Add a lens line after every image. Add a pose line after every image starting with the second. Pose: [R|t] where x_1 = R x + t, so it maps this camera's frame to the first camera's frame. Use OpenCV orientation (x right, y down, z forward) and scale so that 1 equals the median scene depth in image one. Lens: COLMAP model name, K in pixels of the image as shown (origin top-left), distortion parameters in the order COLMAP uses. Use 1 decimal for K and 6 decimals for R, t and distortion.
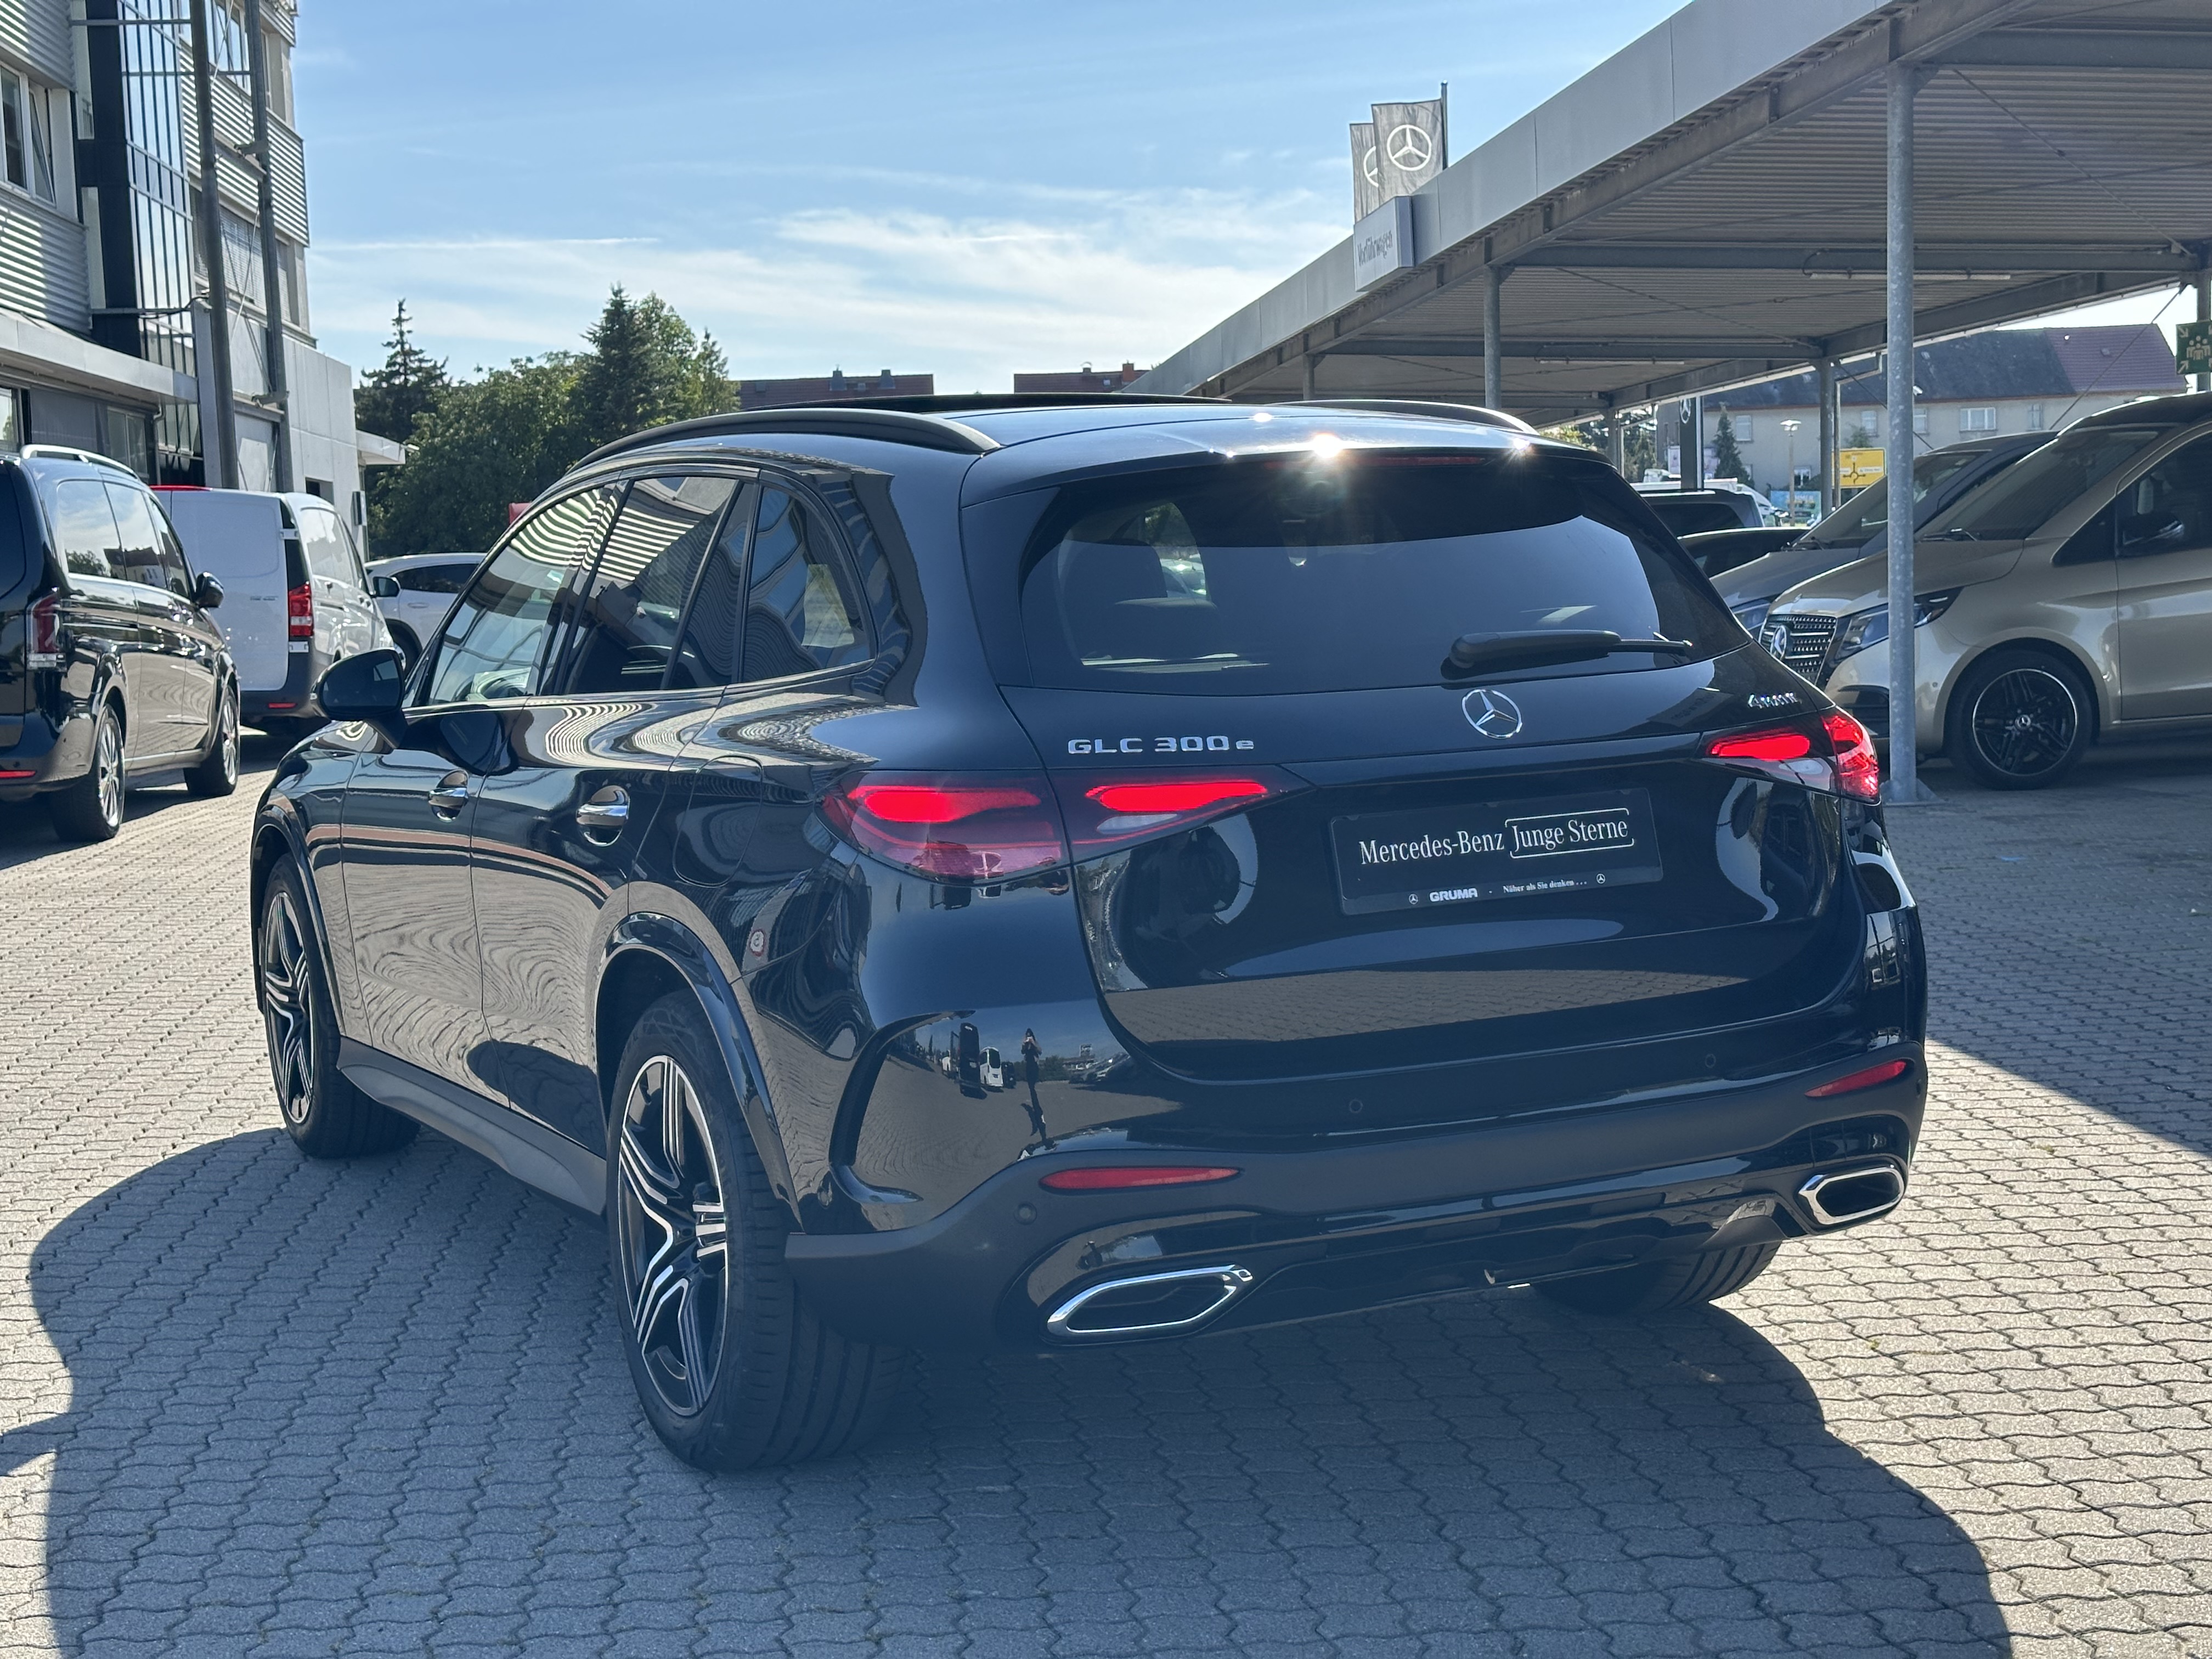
lens RADIAL K [[3061.9, 0, 1115.5], [0, 3061.9, 831.7], [0, 0, 1]] dist [0.250027, -0.698036]
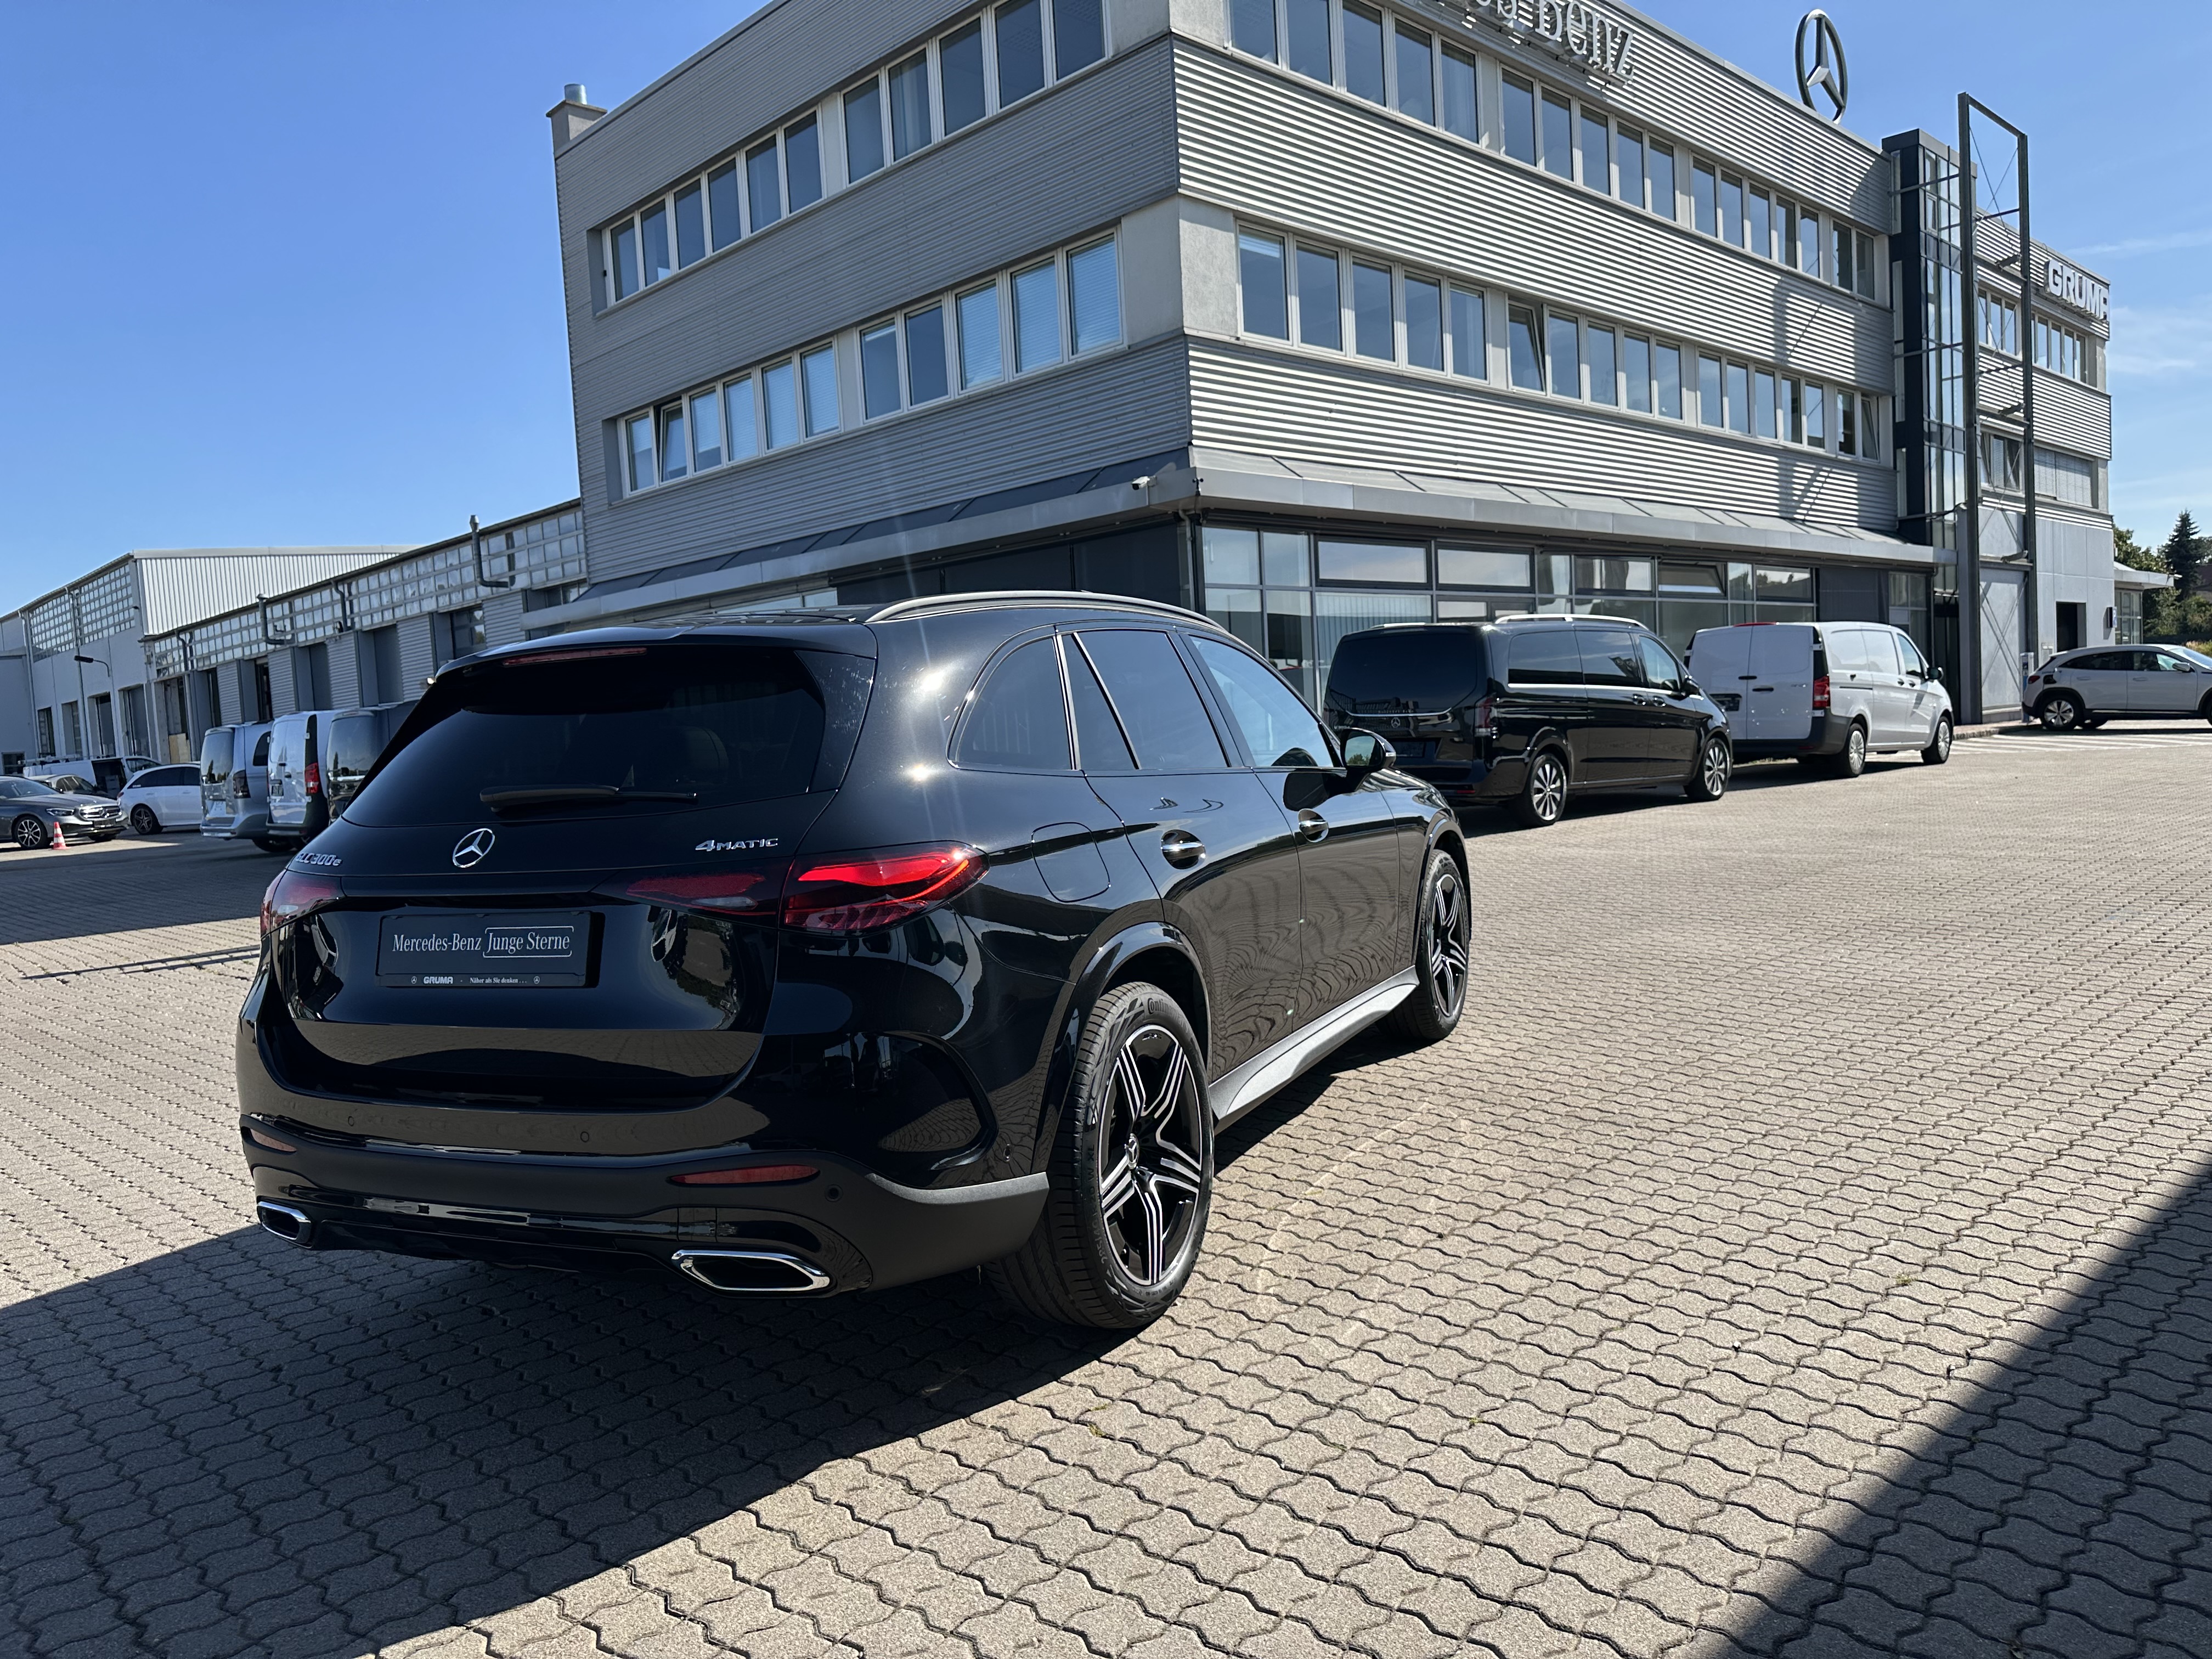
lens RADIAL K [[1609.1, 0, 1148.3], [0, 1609.1, 831.7], [0, 0, 1]] dist [-0.064124, 0.083854]
pose [[0.641176, 0.049572, -0.765791, 0.097825], [-0.031486, 0.998770, 0.038291, -0.009449], [0.766747, -0.000440, 0.641949, 0.090862]]
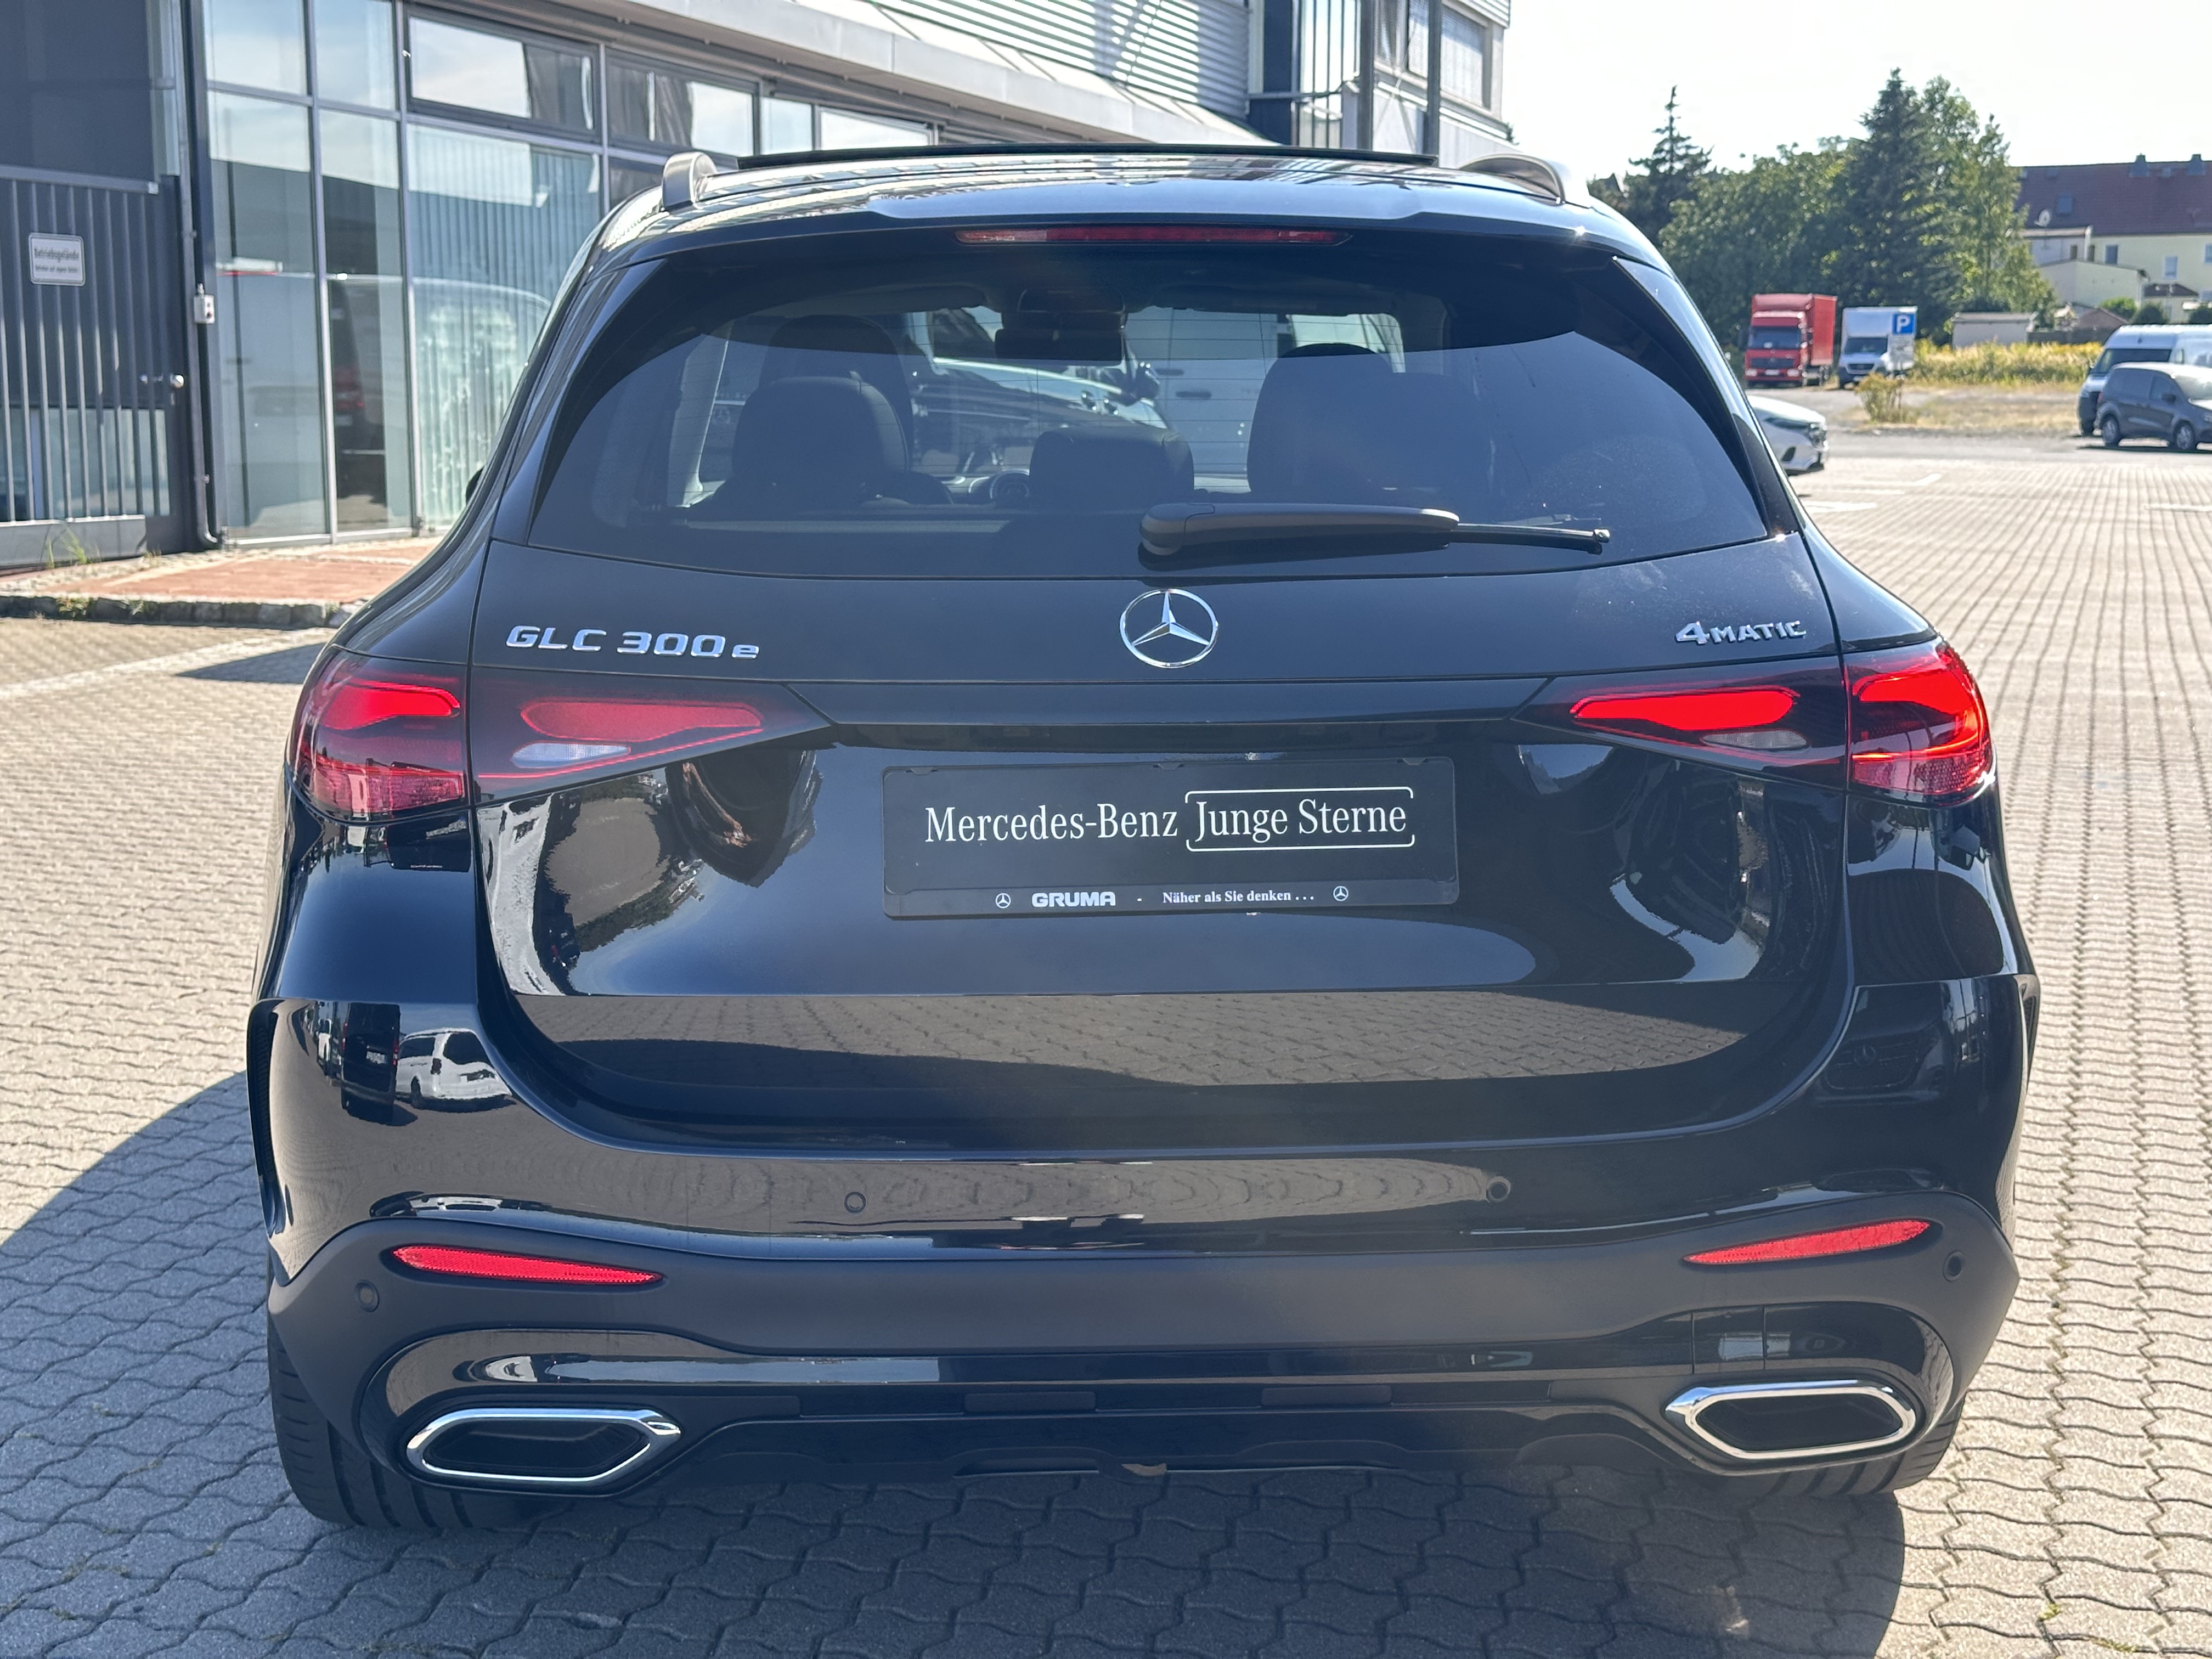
lens RADIAL K [[3061.9, 0, 1115.5], [0, 3061.9, 831.7], [0, 0, 1]] dist [0.250027, -0.698036]
pose [[0.917536, 0.094001, -0.386383, 0.042885], [-0.068534, 0.994500, 0.079200, -0.005392], [0.391703, -0.046188, 0.918932, 0.045870]]
